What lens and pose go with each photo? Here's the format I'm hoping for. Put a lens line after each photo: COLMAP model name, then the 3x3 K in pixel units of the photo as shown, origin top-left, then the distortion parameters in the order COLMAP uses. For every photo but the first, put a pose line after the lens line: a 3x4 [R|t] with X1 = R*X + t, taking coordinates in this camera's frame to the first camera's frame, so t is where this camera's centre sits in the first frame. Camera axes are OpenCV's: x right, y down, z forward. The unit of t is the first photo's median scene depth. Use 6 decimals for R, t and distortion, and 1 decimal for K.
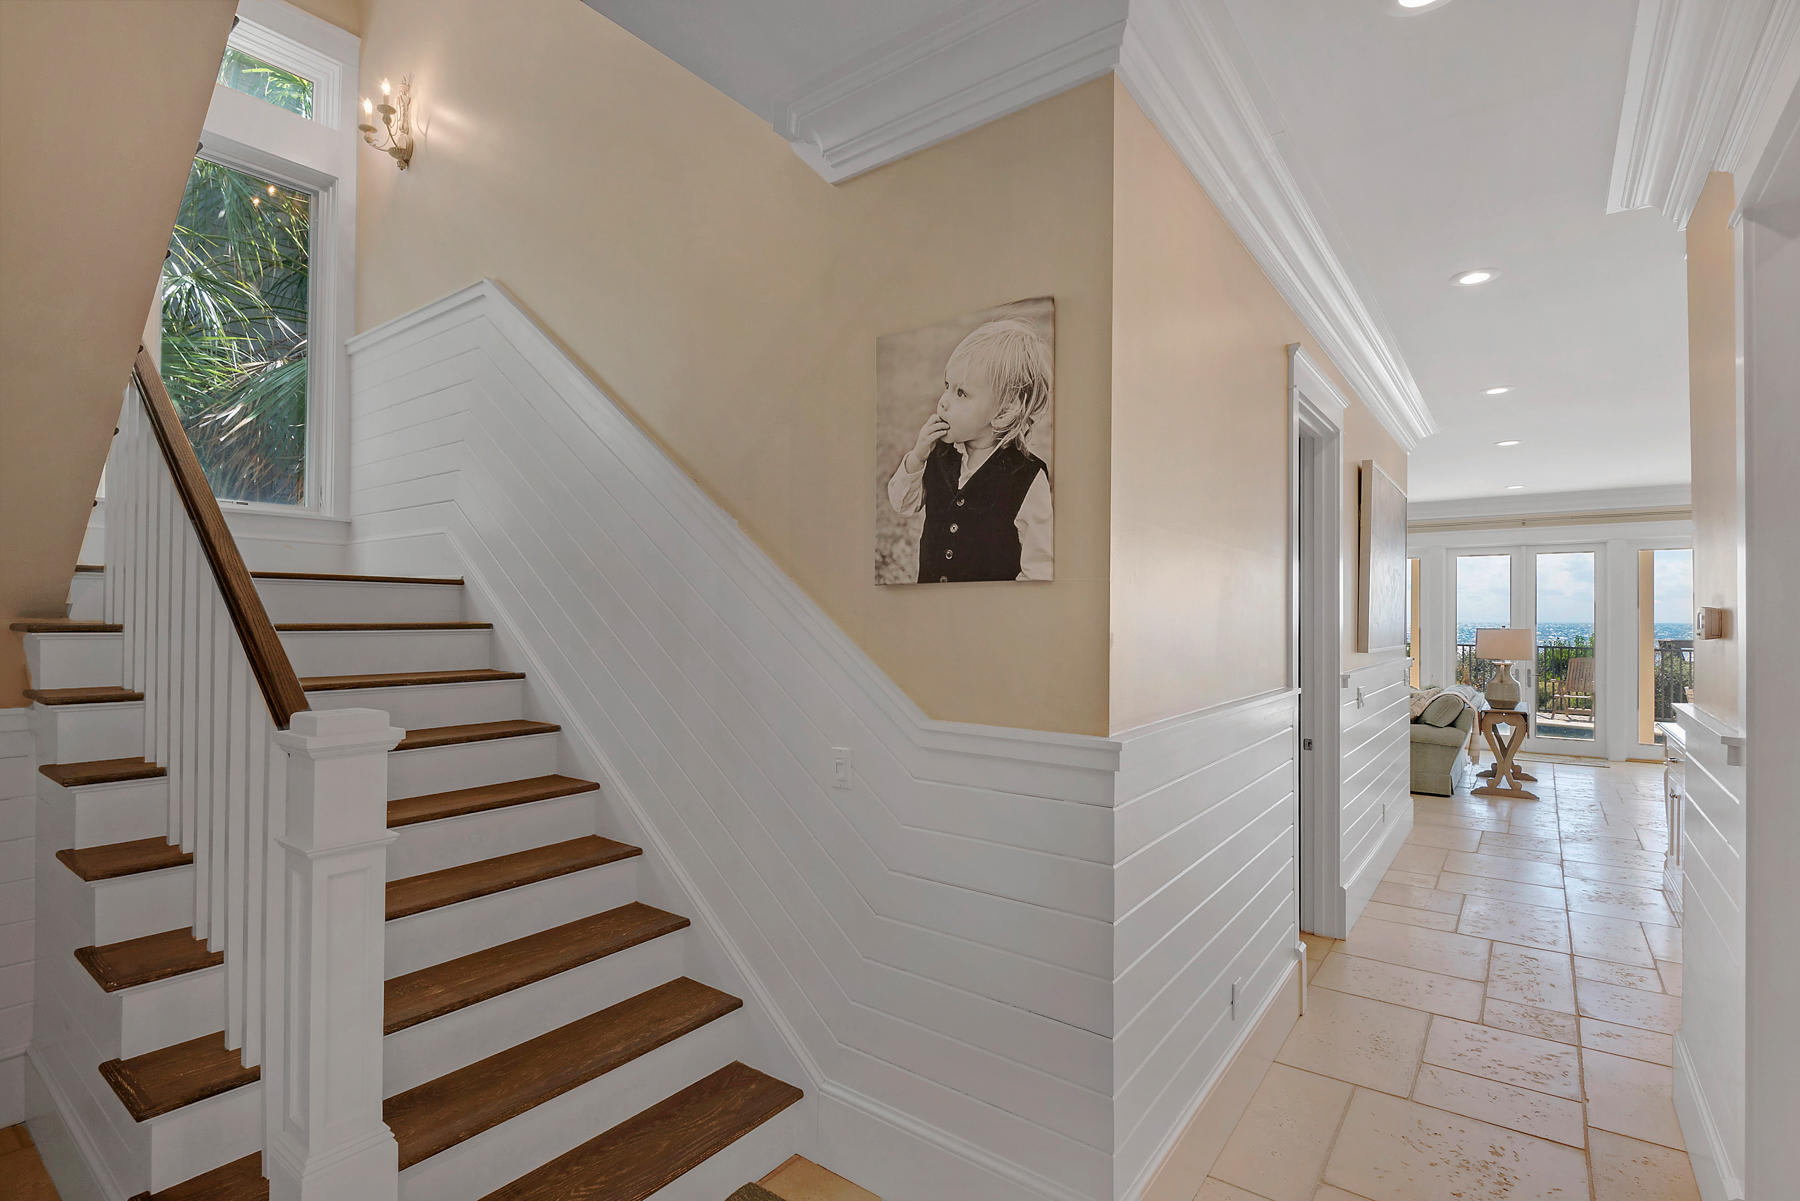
lens RADIAL K [[854.2, 0, 913.8], [0, 854.2, 607.8], [0, 0, 1]] dist [0.002022, -0.005114]
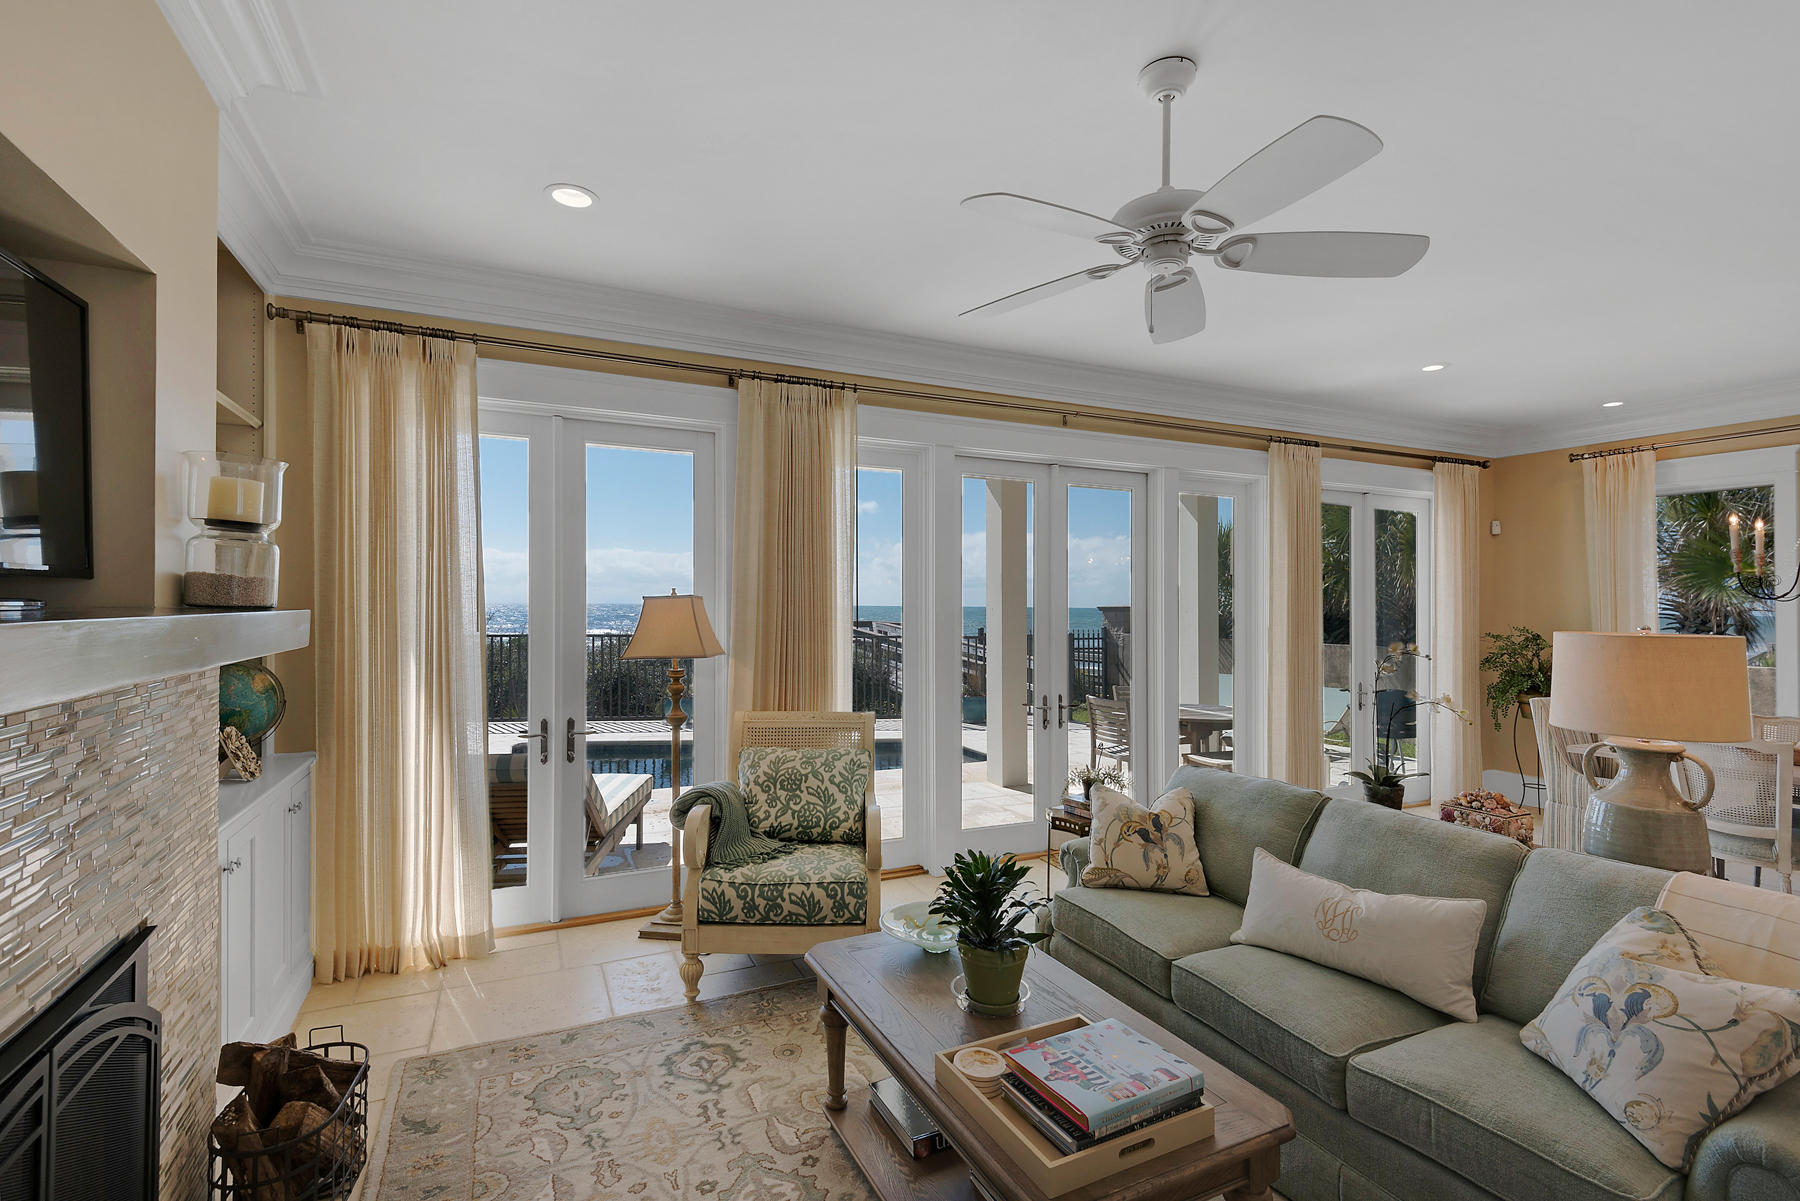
lens RADIAL K [[833.9, 0, 874.6], [0, 833.9, 589.2], [0, 0, 1]] dist [0.018238, -0.001217]
pose [[0.481801, 0.017868, 0.876099, 0.225897], [-0.022955, 0.999706, -0.007765, 0.011046], [-0.875980, -0.016369, 0.482069, 0.909311]]
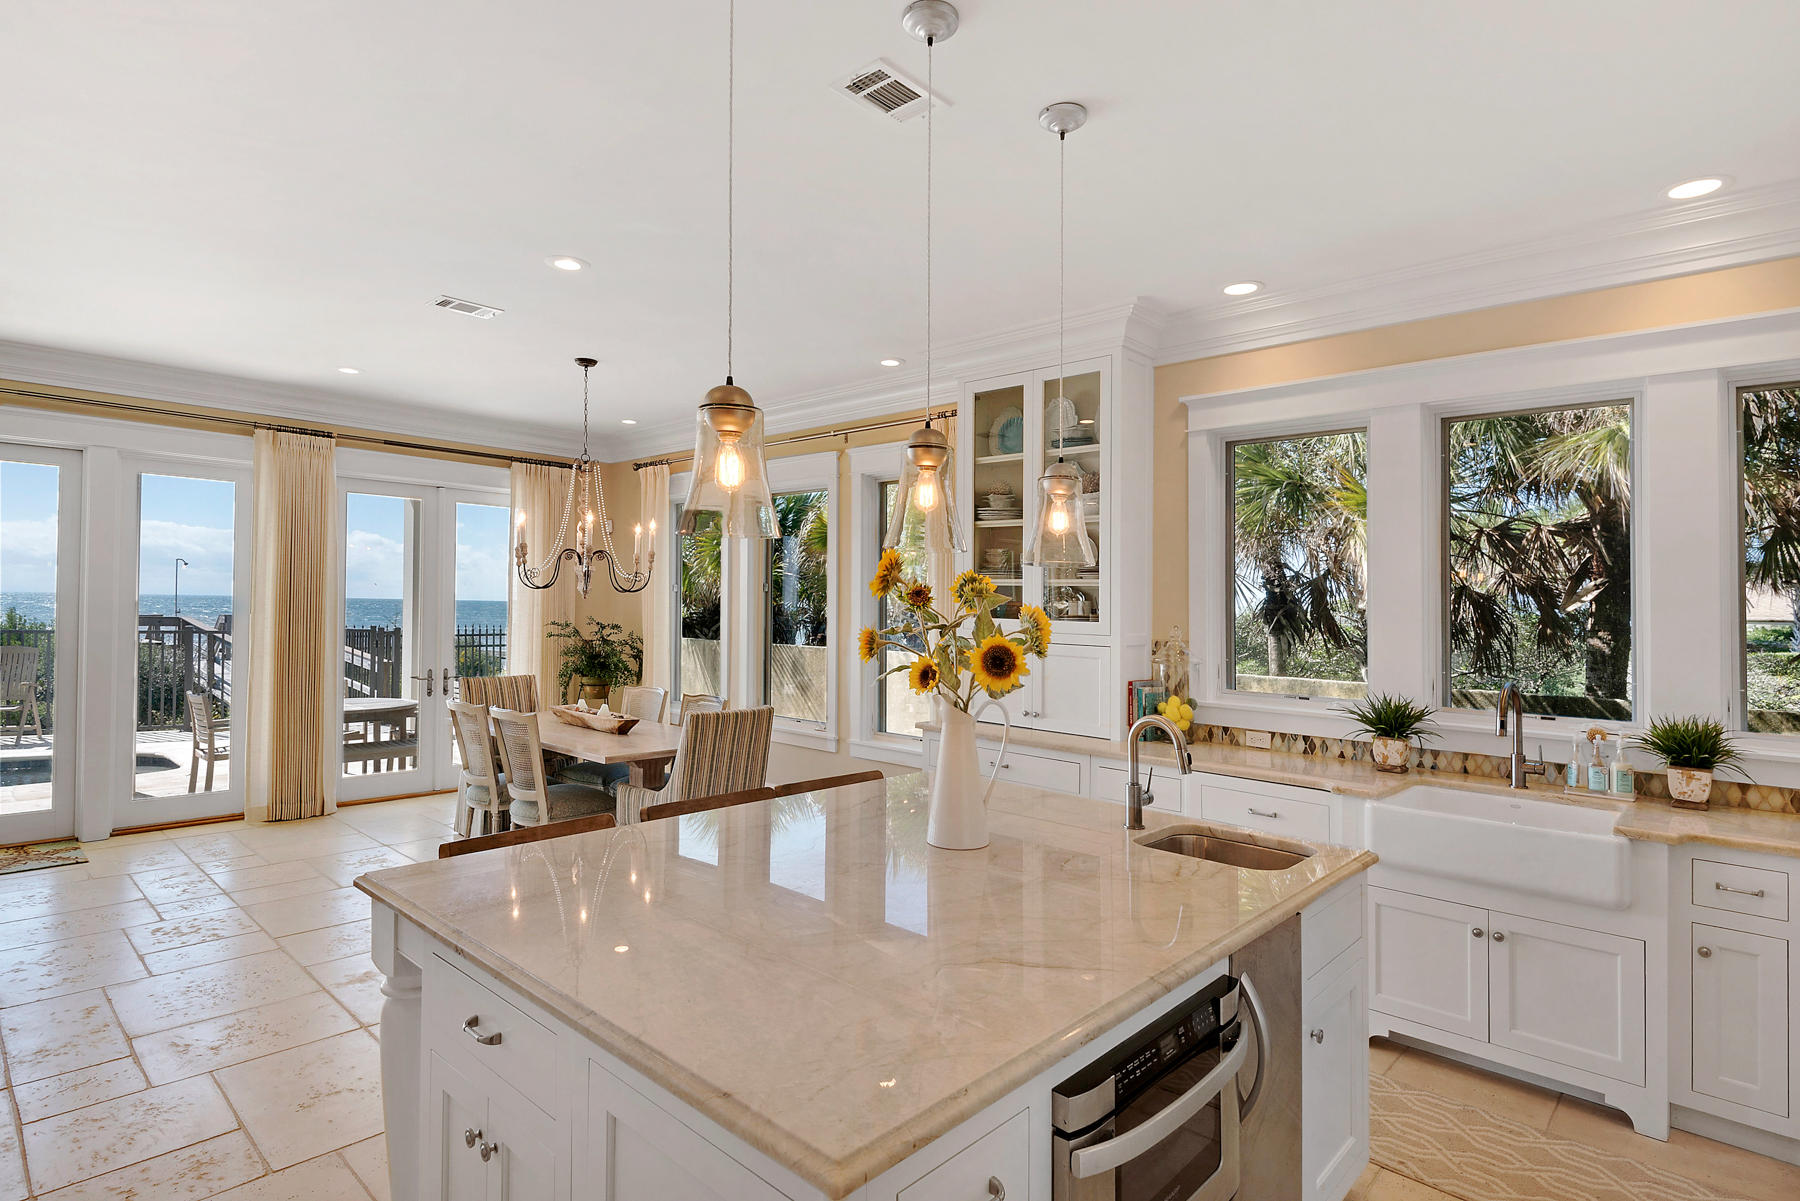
lens RADIAL K [[919.7, 0, 893.7], [0, 919.7, 599.5], [0, 0, 1]] dist [0.020851, -0.012683]
pose [[0.124469, 0.008999, 0.992183, 0.285615], [-0.035382, 0.999363, -0.004625, 0.003801], [-0.991592, -0.034529, 0.124708, 0.410102]]
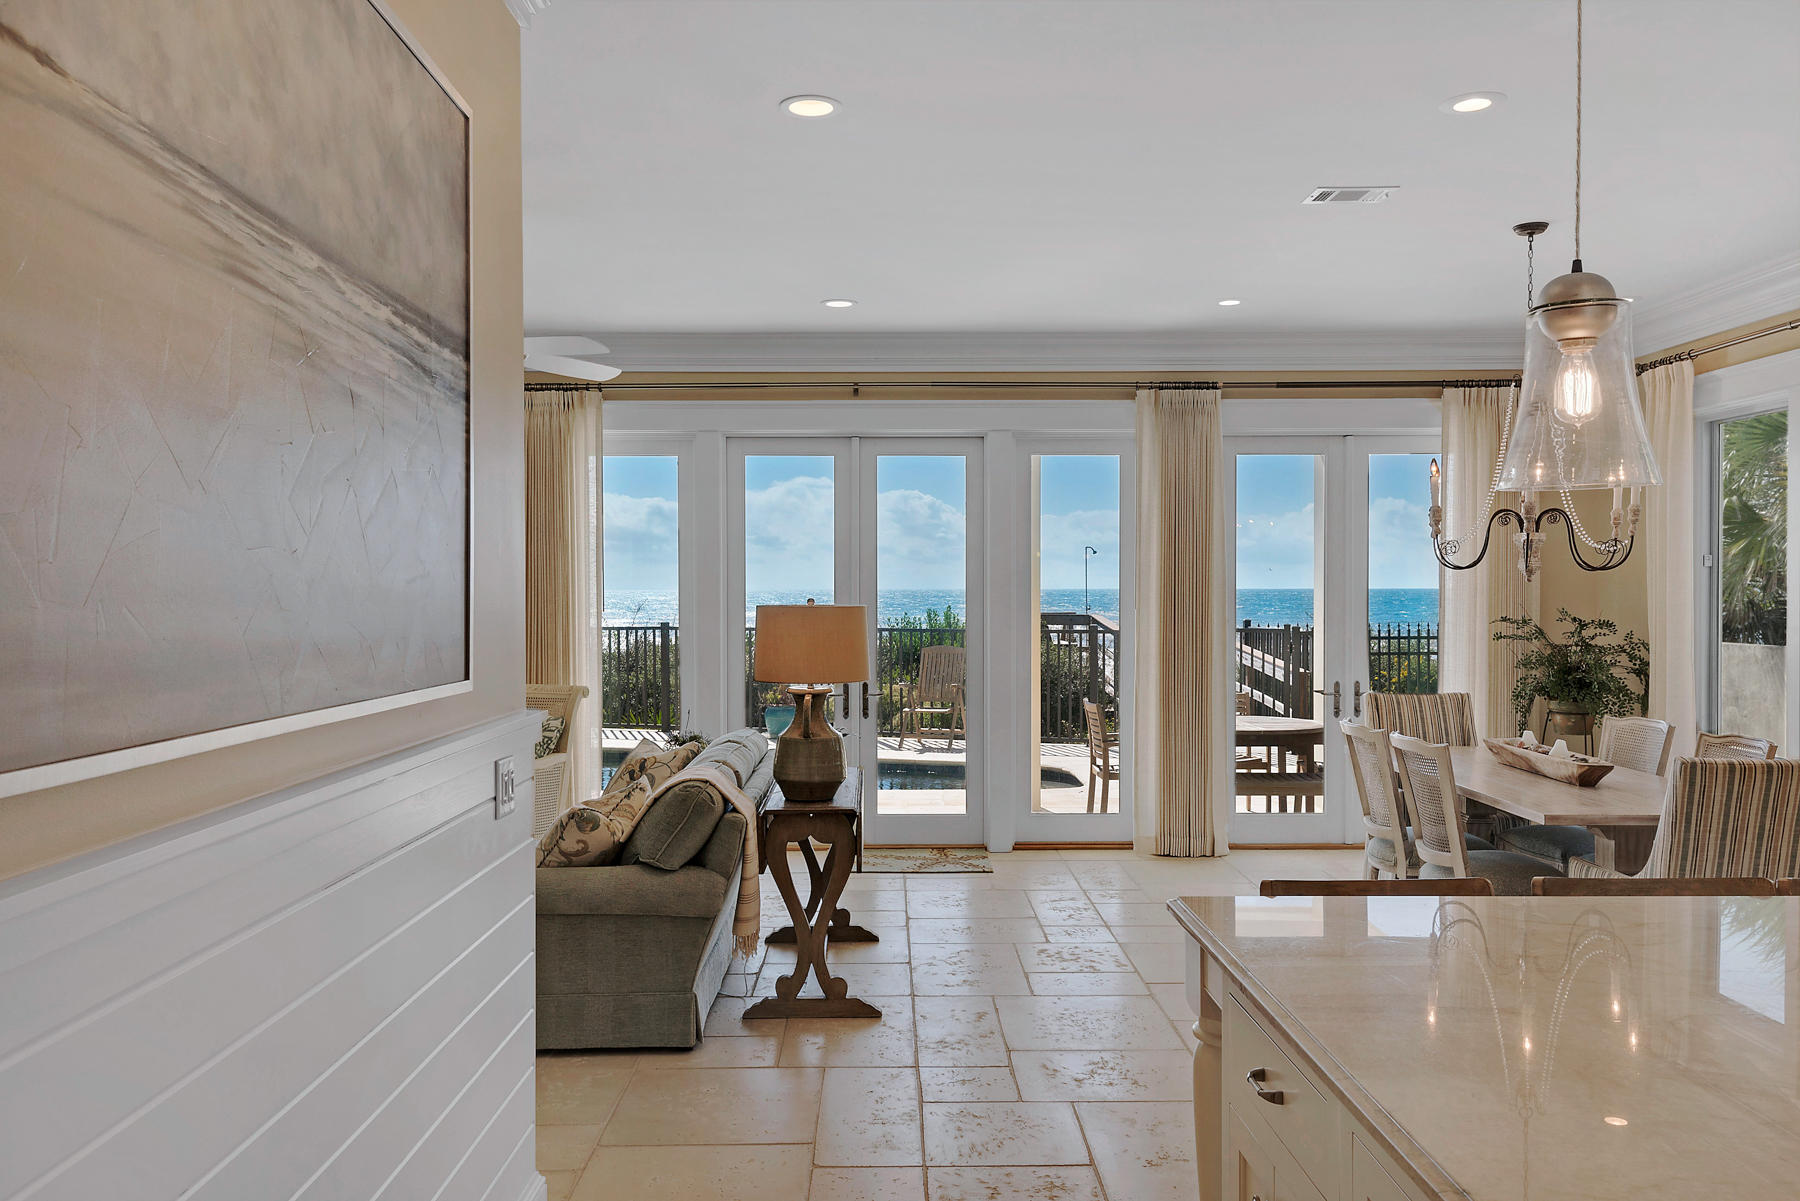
lens RADIAL K [[1378.9, 0, 904.5], [0, 1378.9, 603.6], [0, 0, 1]] dist [0.032169, 0.000859]
pose [[0.797765, -0.009881, 0.602888, 0.269163], [-0.006952, 0.999649, 0.025583, 0.003580], [-0.602928, -0.024600, 0.797416, 0.366022]]
